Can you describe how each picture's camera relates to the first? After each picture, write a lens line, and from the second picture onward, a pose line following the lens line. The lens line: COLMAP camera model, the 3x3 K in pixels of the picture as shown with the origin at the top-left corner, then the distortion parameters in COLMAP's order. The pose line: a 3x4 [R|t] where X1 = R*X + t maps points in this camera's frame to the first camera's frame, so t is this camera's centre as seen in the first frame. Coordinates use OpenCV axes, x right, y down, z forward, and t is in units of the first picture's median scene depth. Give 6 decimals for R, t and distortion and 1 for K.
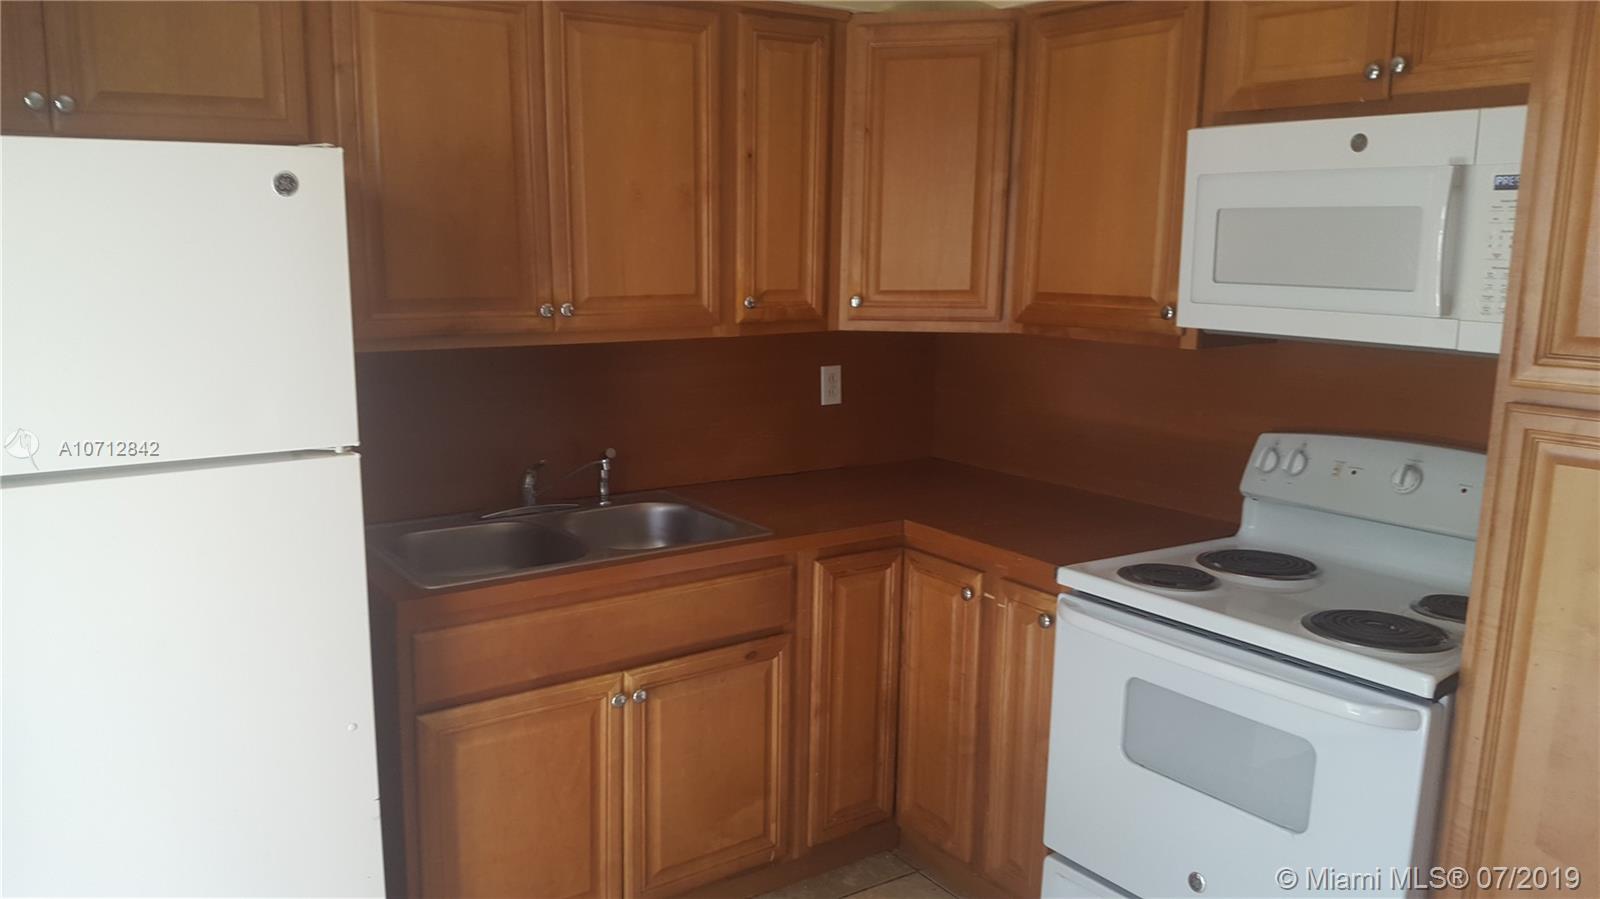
lens RADIAL K [[1216.2, 0, 800.4], [0, 1216.2, 417.8], [0, 0, 1]] dist [0.073234, -0.167612]
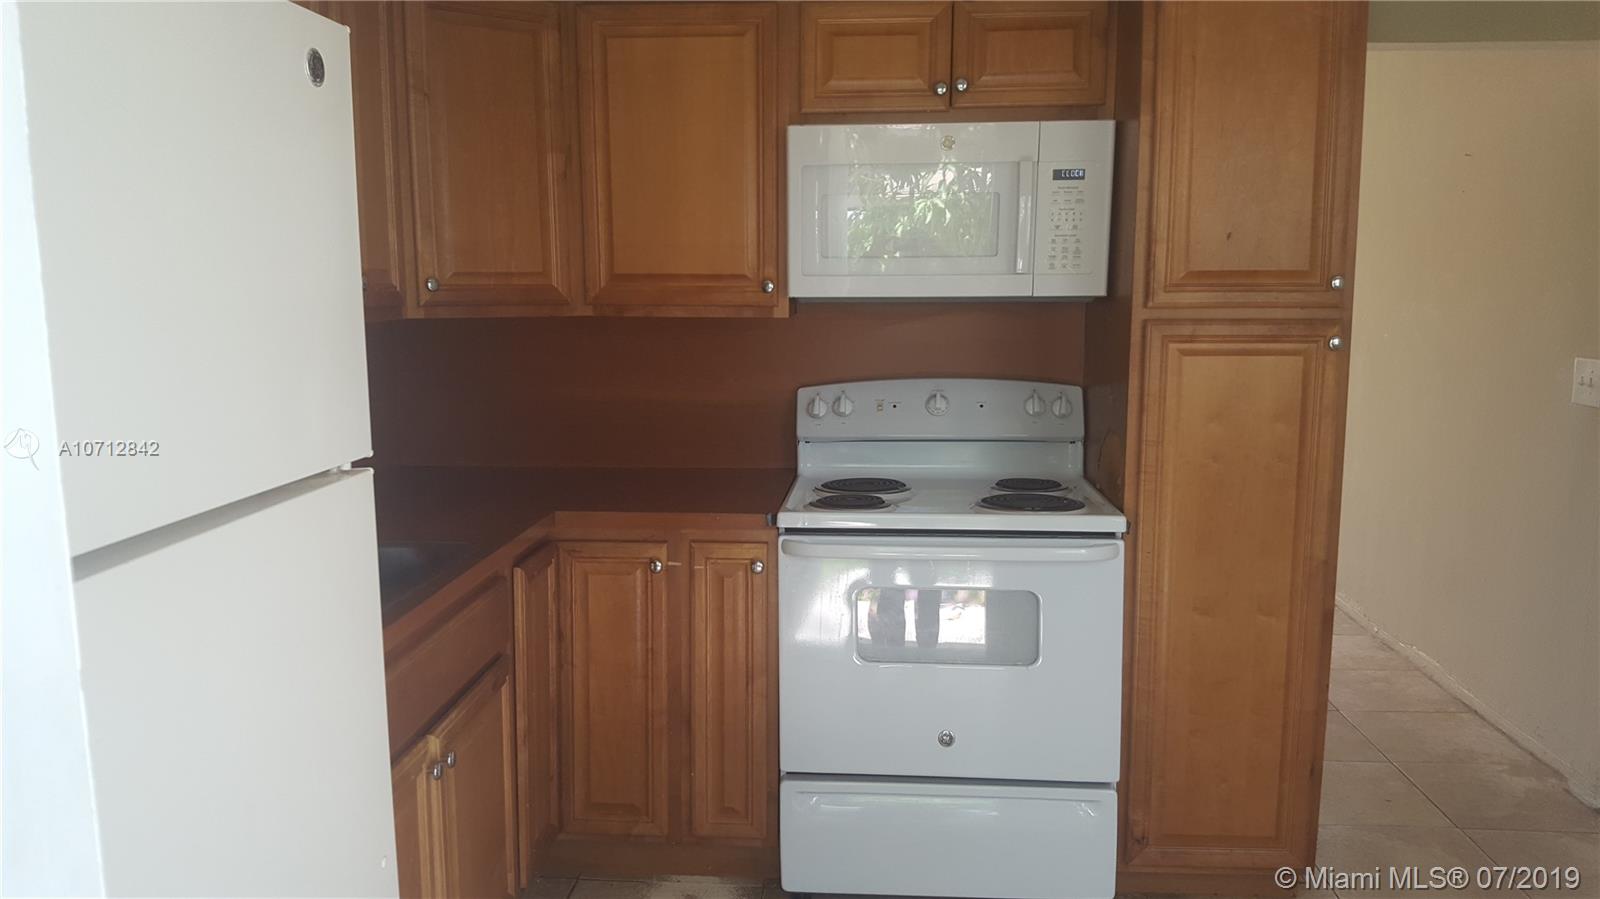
lens RADIAL K [[1191.0, 0, 794.5], [0, 1191.0, 427.6], [0, 0, 1]] dist [0.129370, -0.000280]
pose [[0.634658, -0.106528, 0.765415, -0.573150], [0.122426, 0.991805, 0.036525, 0.008079], [-0.763034, 0.070526, 0.642499, 0.281467]]
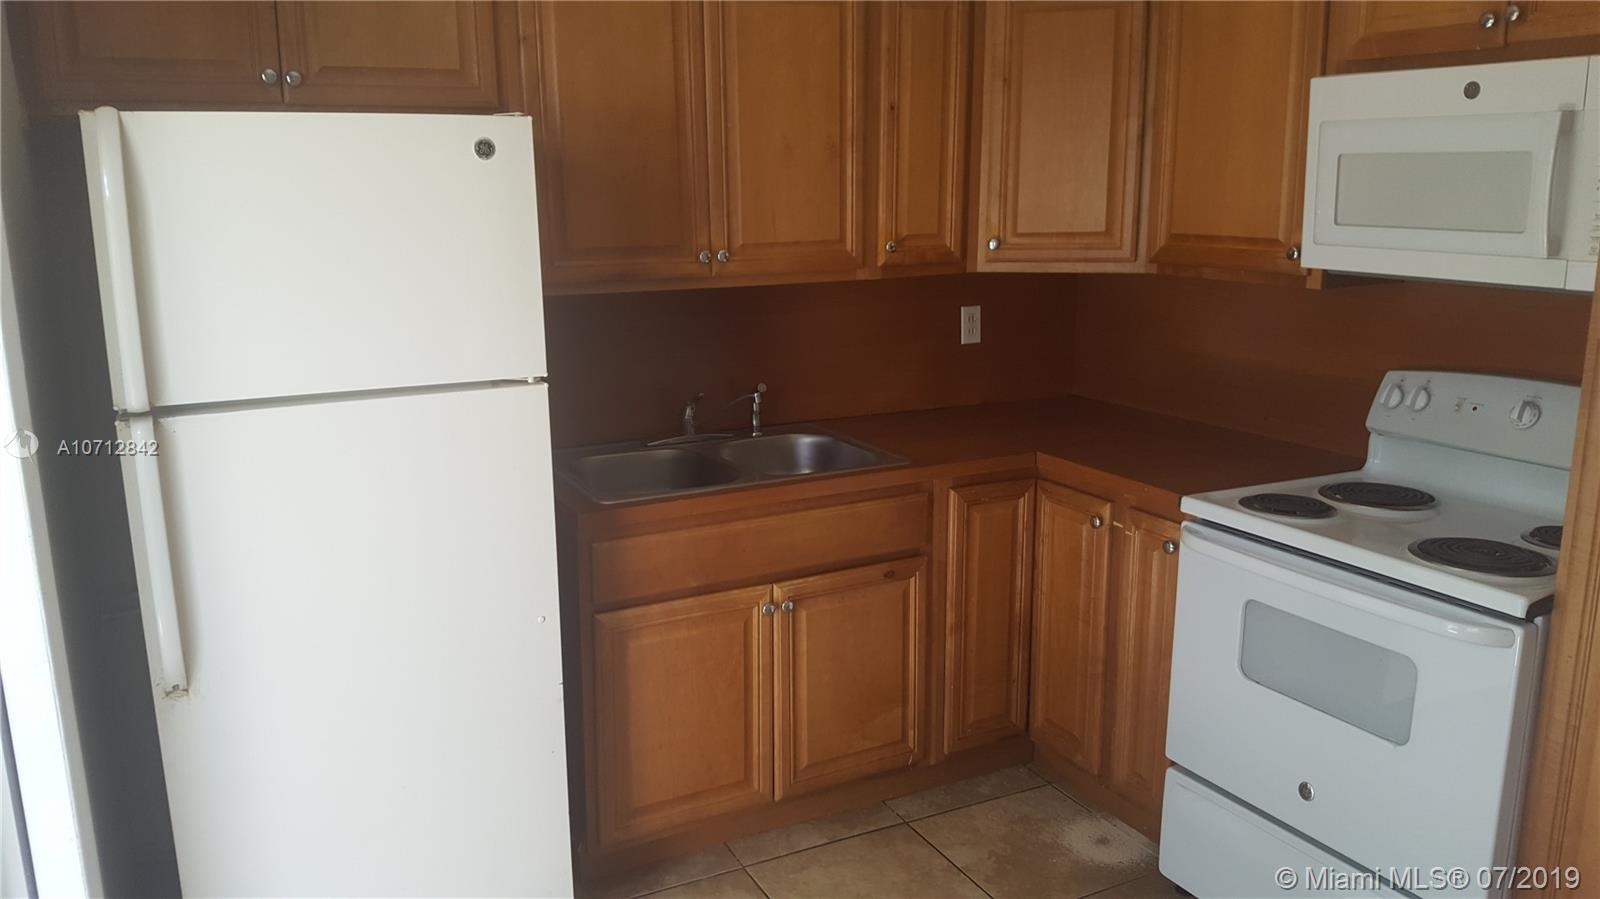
lens RADIAL K [[1216.2, 0, 804.8], [0, 1216.2, 402.3], [0, 0, 1]] dist [0.073234, -0.167612]
pose [[0.992723, 0.007046, -0.120212, 0.014875], [-0.002757, 0.999355, 0.035808, 0.004187], [0.120387, -0.035216, 0.992102, -0.086678]]
